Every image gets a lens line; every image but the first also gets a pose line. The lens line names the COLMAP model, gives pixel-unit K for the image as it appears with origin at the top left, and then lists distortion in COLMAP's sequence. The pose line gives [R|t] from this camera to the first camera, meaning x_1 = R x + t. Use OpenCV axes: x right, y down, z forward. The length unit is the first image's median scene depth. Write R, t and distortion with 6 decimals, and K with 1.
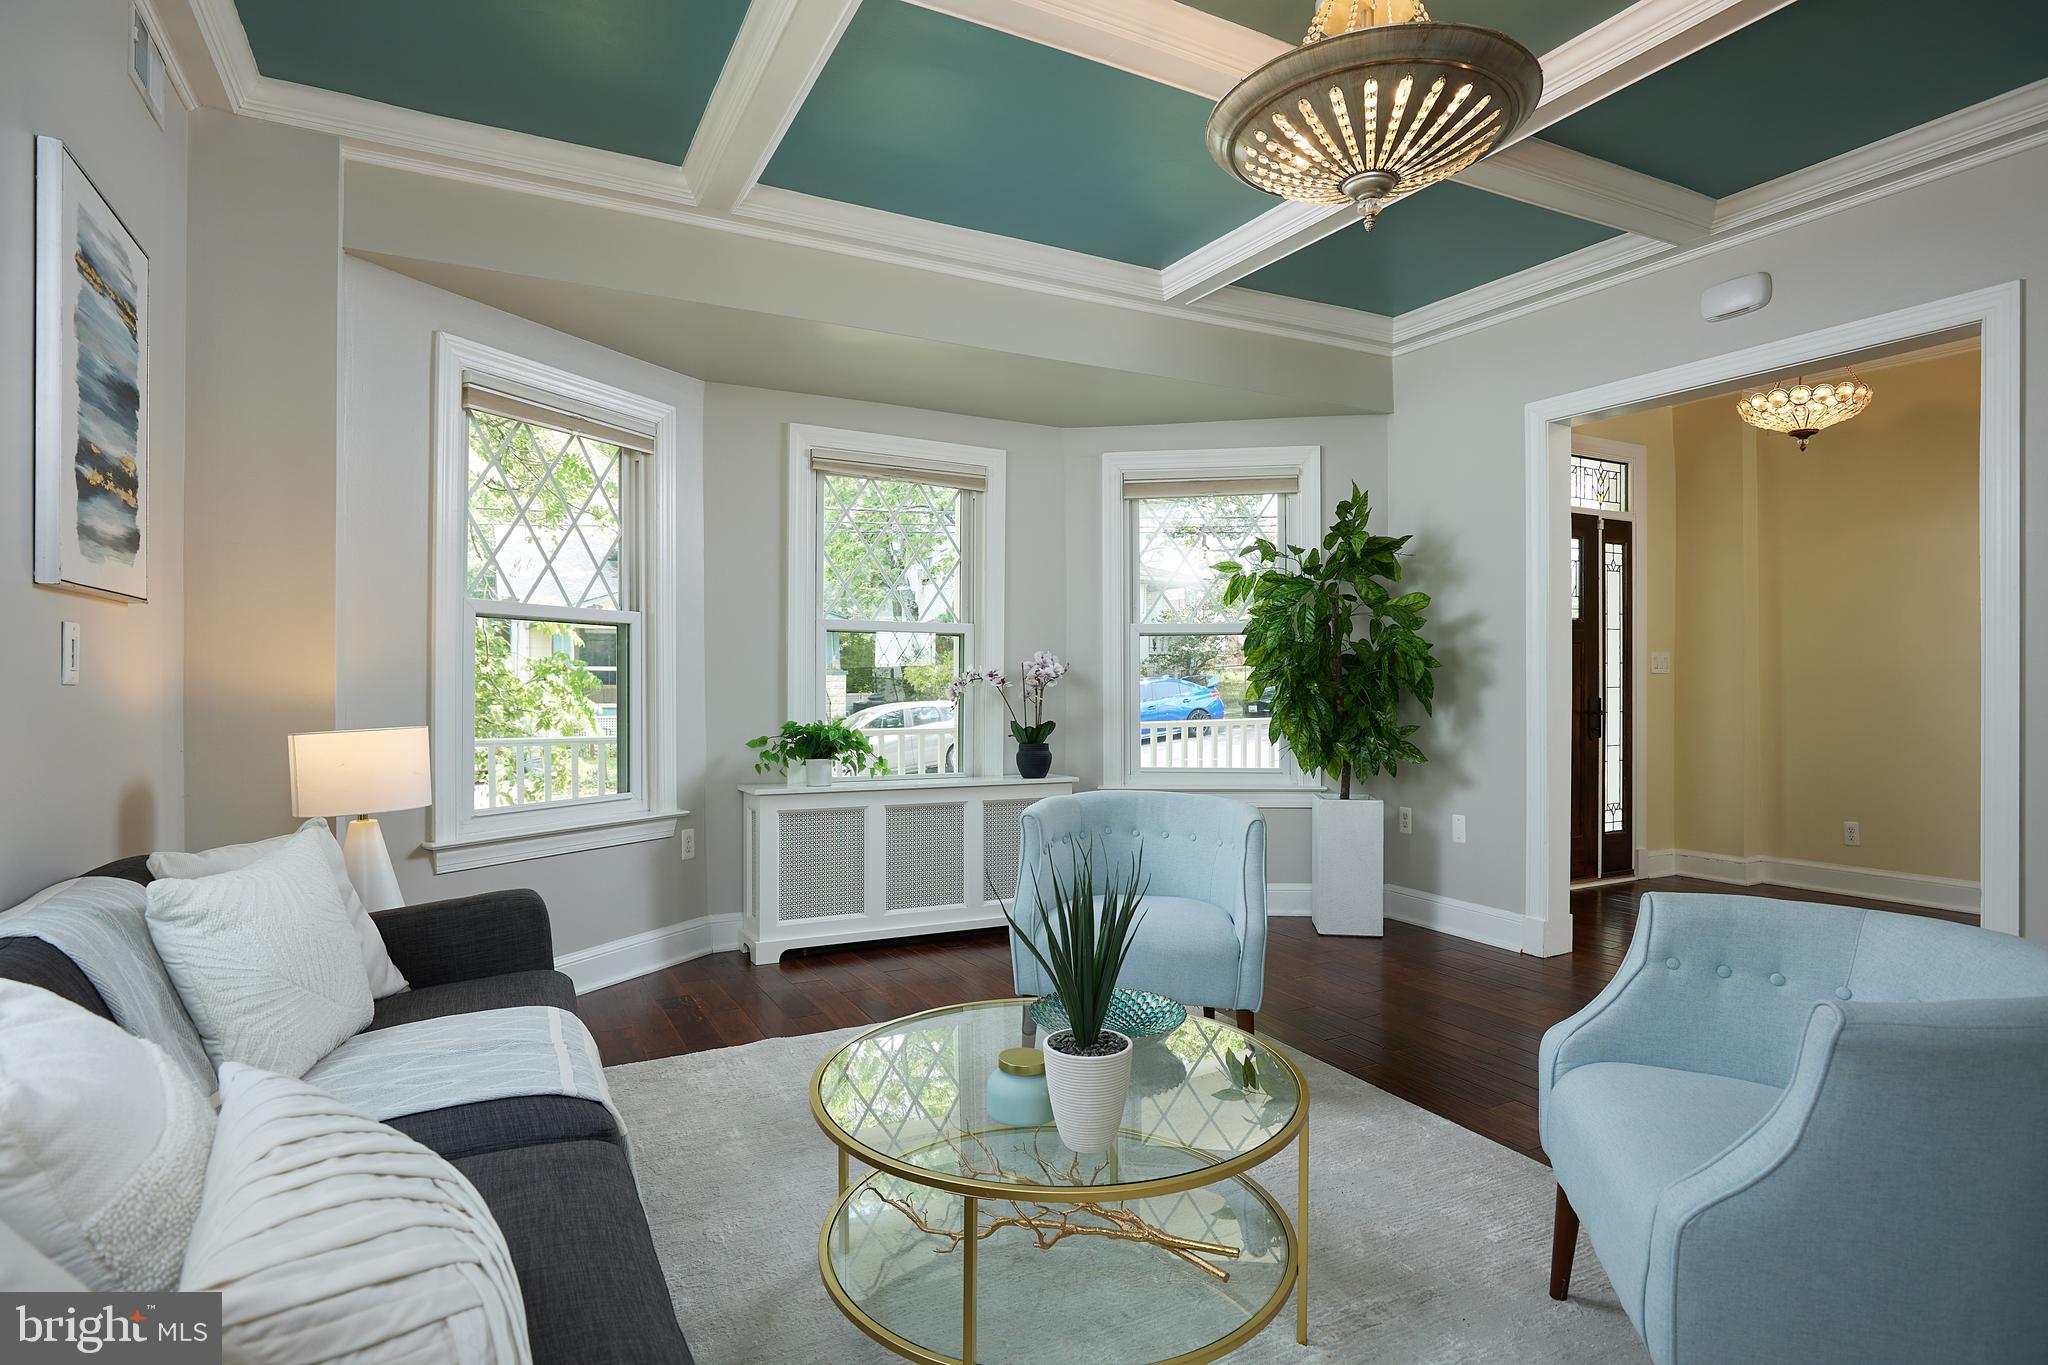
lens RADIAL K [[1085.8, 0, 1067.6], [0, 1085.8, 686.1], [0, 0, 1]] dist [-0.026762, 0.003701]
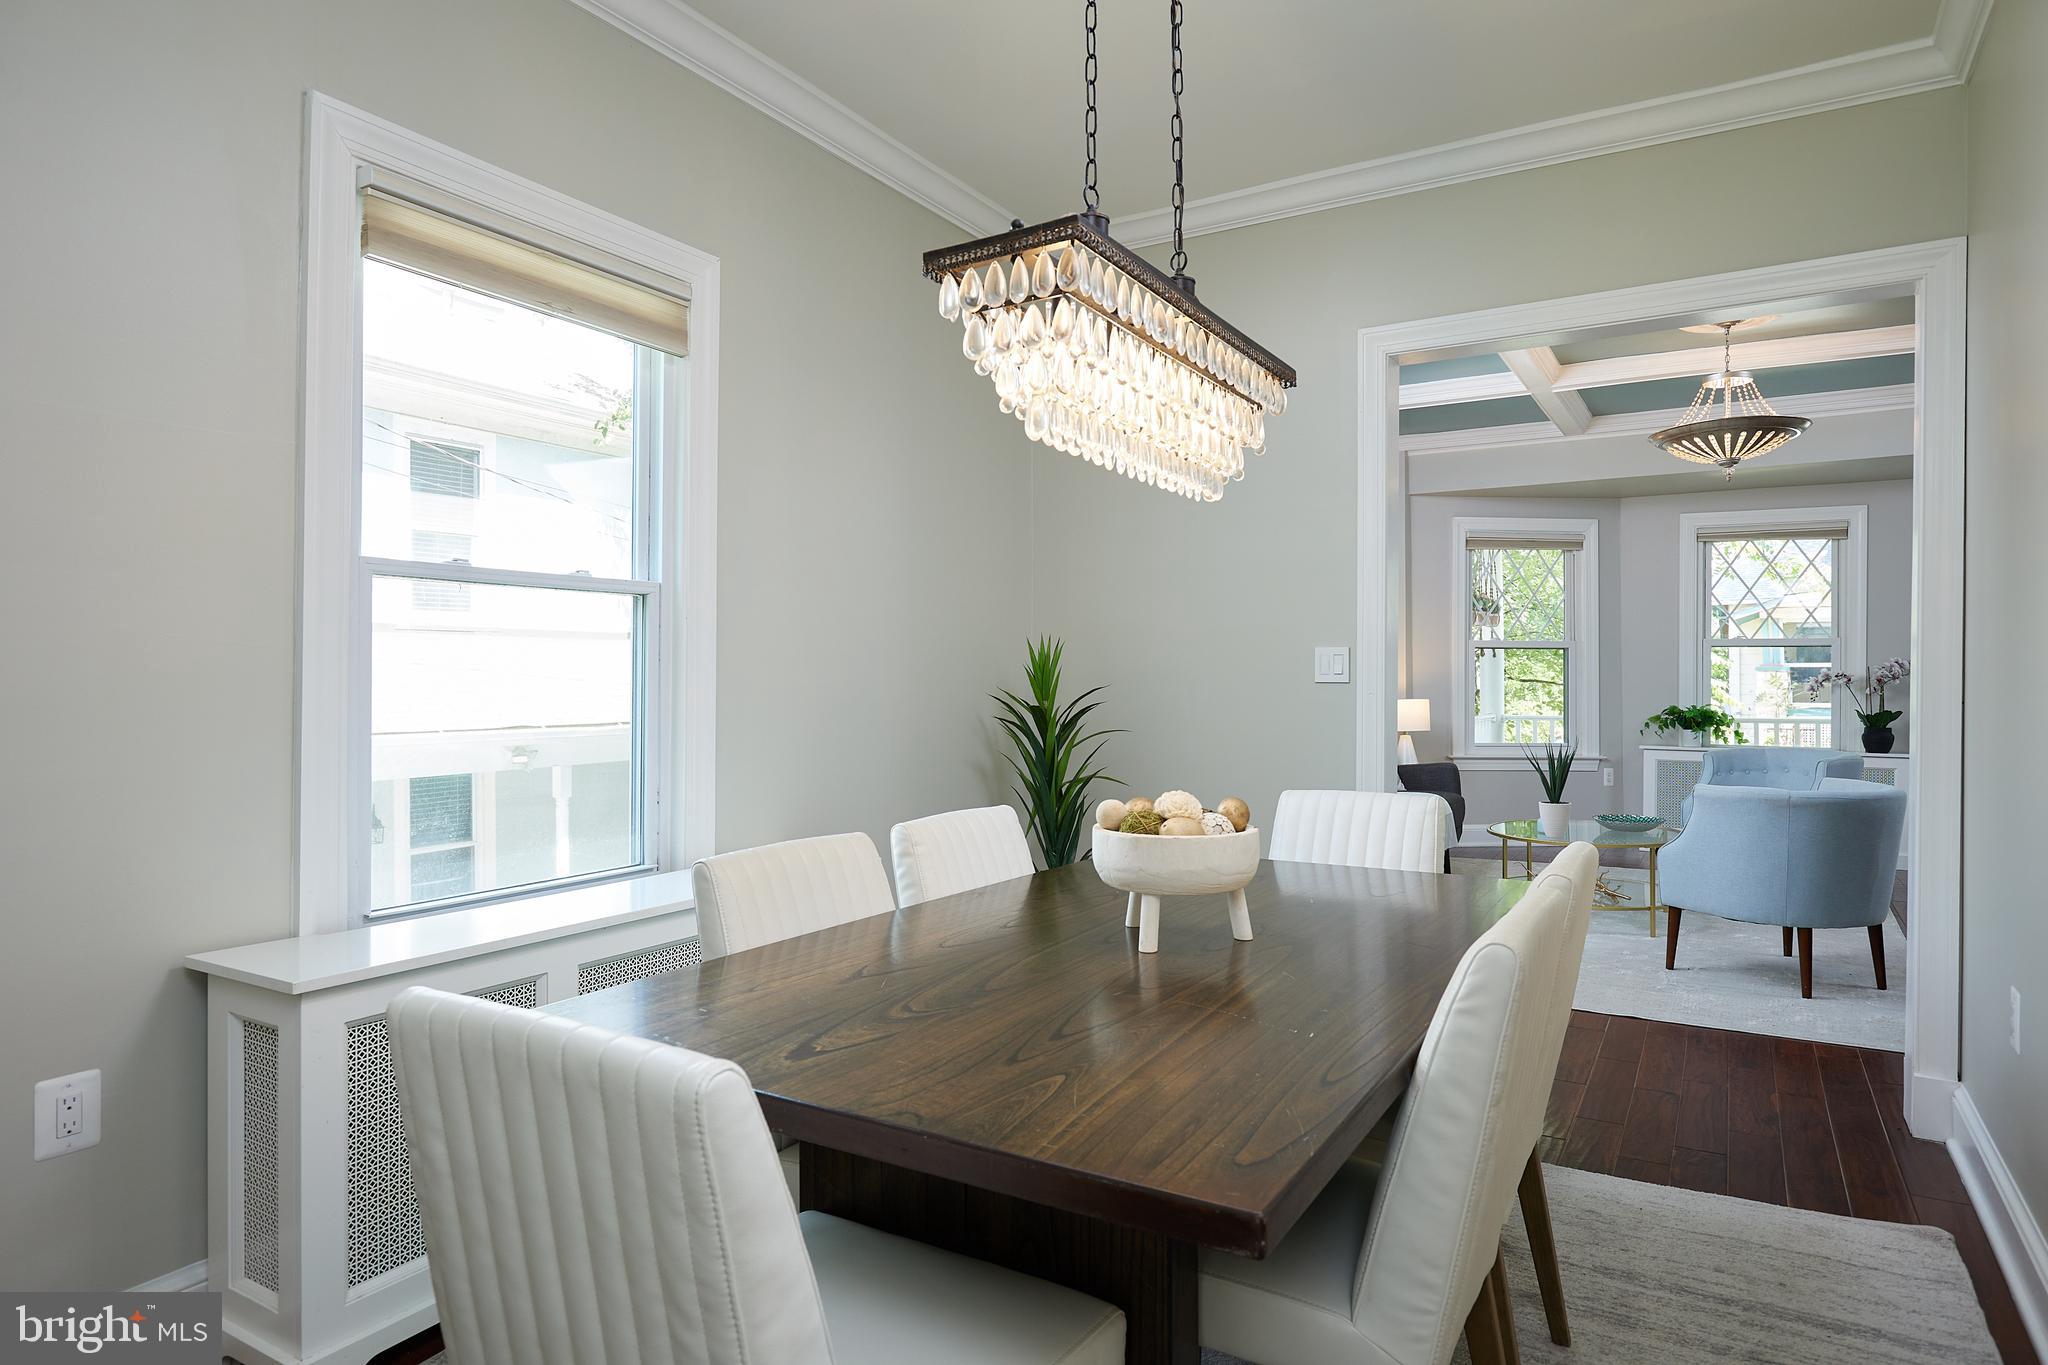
lens RADIAL K [[1177.2, 0, 1030.5], [0, 1177.2, 695.4], [0, 0, 1]] dist [-0.004243, -0.002250]
pose [[0.519032, 0.018976, -0.854544, 0.963047], [-0.003084, 0.999789, 0.020329, -0.018155], [0.854749, -0.007916, 0.518981, -0.923733]]
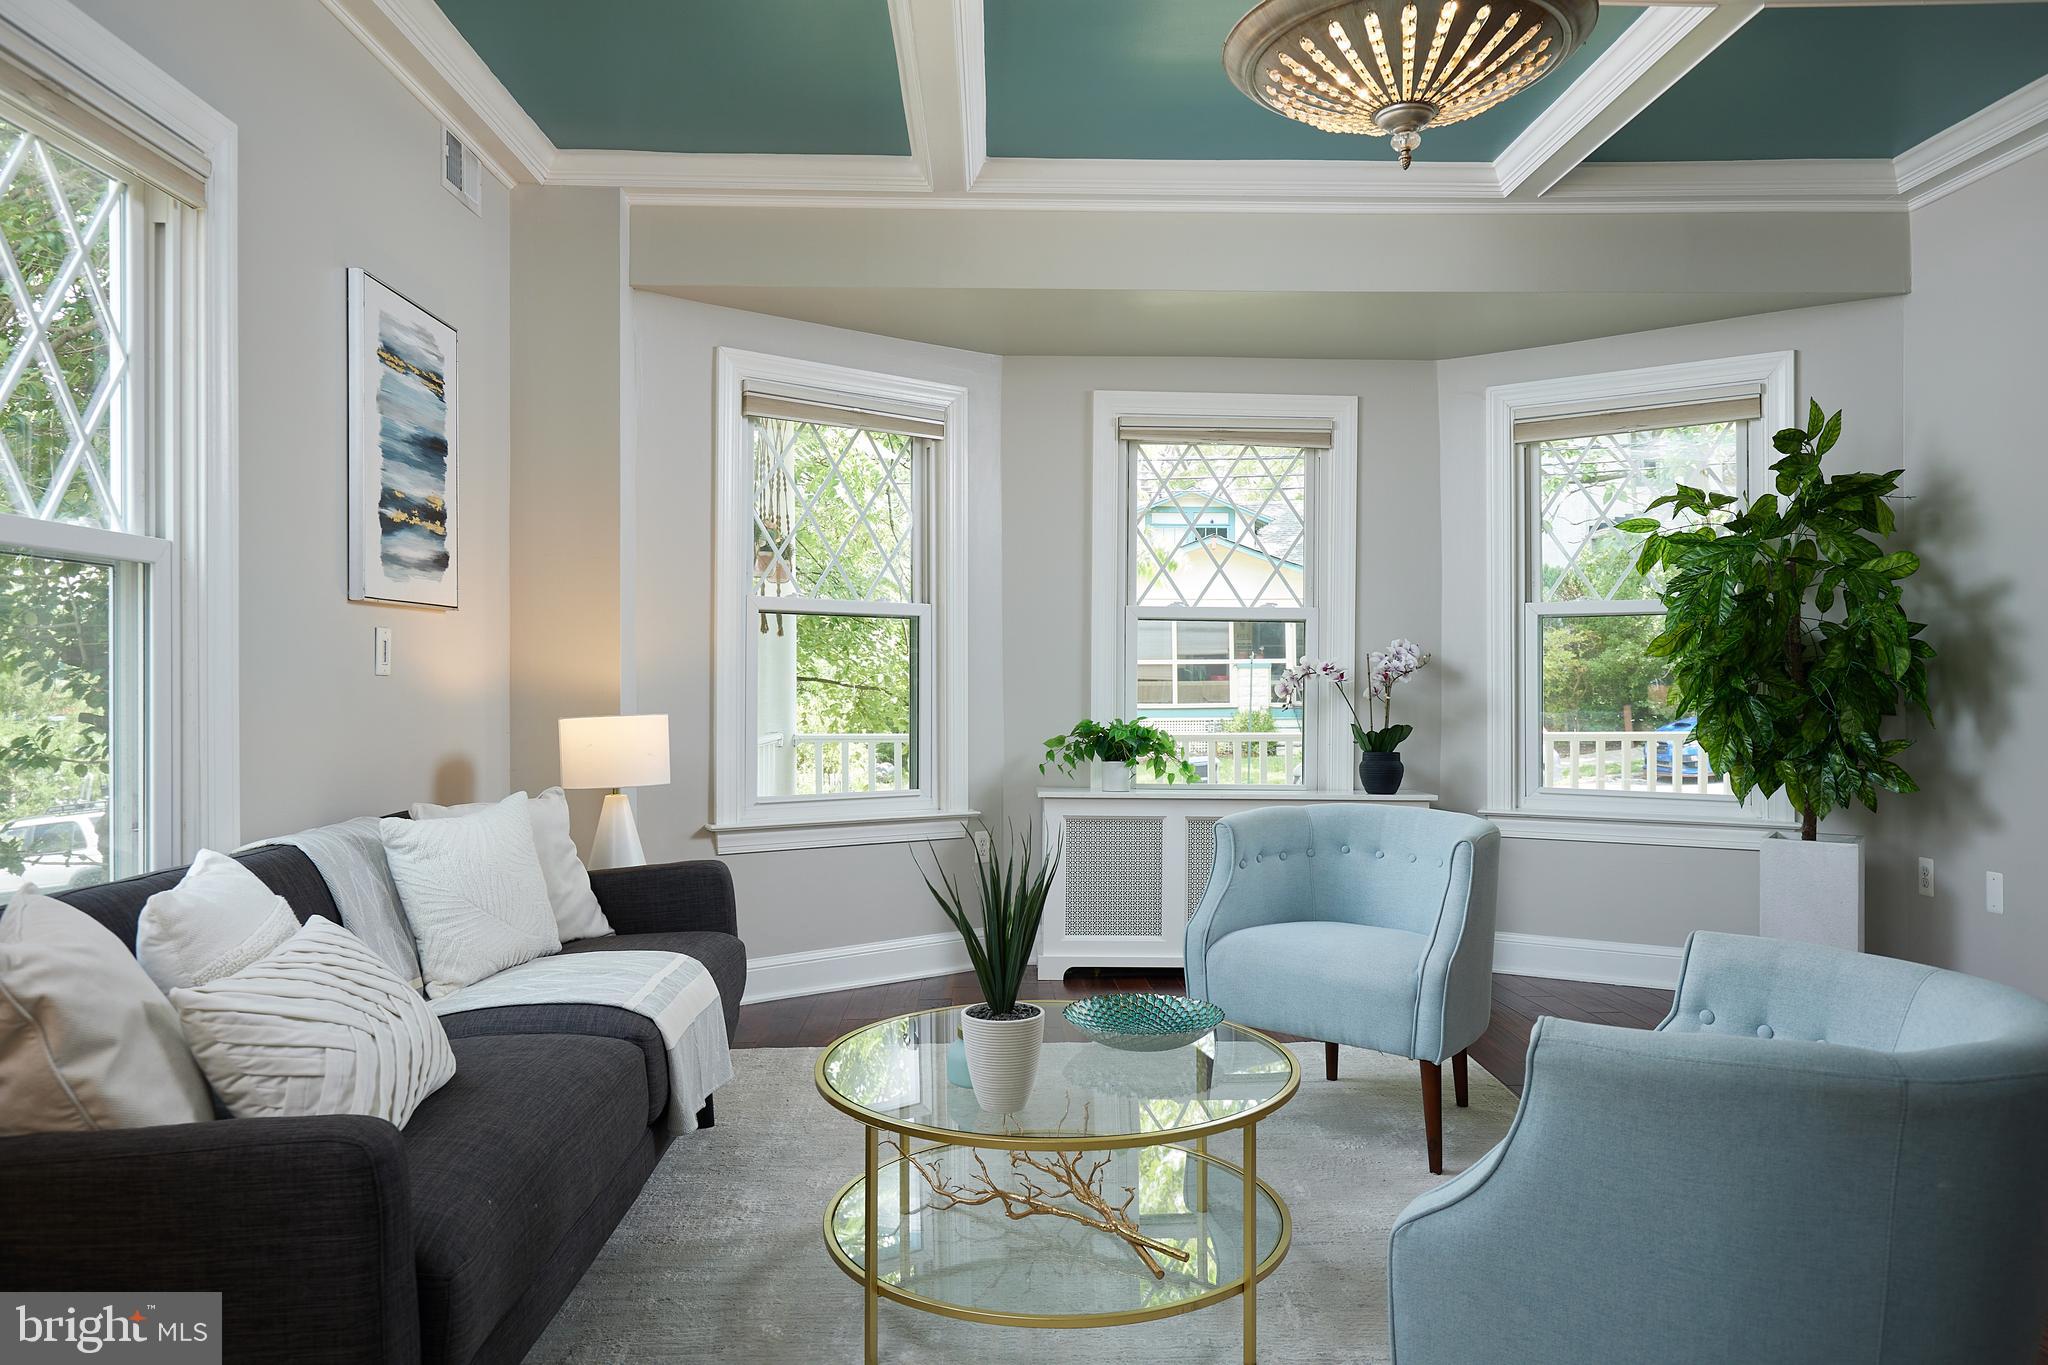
lens RADIAL K [[1398.8, 0, 1012.6], [0, 1398.8, 685.3], [0, 0, 1]] dist [0.008295, -0.011021]
pose [[0.889865, 0.004809, -0.456199, 0.300429], [-0.004270, 0.999988, 0.002212, 0.002180], [0.456205, -0.000021, 0.889875, -0.102415]]
